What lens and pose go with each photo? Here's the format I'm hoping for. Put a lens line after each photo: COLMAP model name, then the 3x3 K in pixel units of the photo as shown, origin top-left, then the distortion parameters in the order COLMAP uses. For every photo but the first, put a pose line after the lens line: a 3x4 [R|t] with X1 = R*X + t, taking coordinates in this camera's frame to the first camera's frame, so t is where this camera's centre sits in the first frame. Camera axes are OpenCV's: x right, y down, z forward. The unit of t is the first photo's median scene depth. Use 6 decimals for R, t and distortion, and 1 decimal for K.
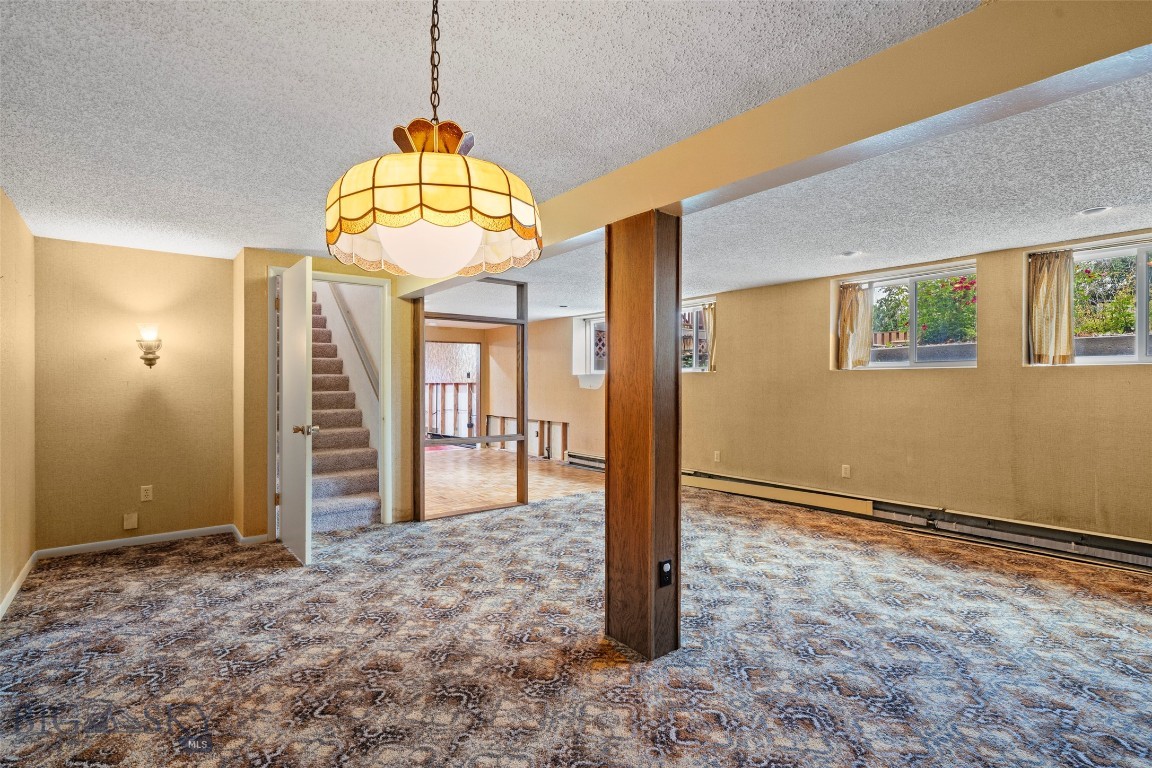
lens RADIAL K [[567.9, 0, 576.0], [0, 567.9, 384.0], [0, 0, 1]] dist [0.000727, 0.000247]
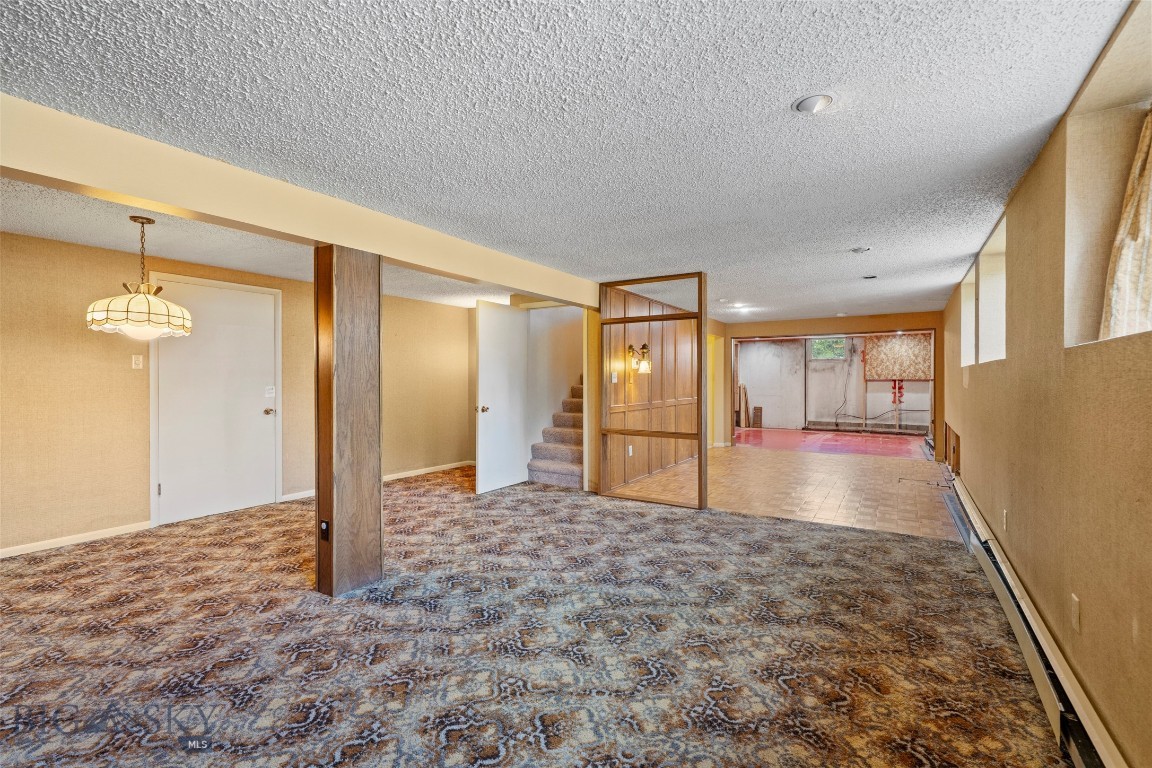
lens RADIAL K [[521.6, 0, 580.3], [0, 521.6, 377.8], [0, 0, 1]] dist [0.000281, 0.000584]
pose [[0.309318, -0.002255, -0.950956, 0.773909], [-0.000377, 0.999997, -0.002494, -0.002529], [0.950959, 0.001130, 0.309316, 0.633560]]
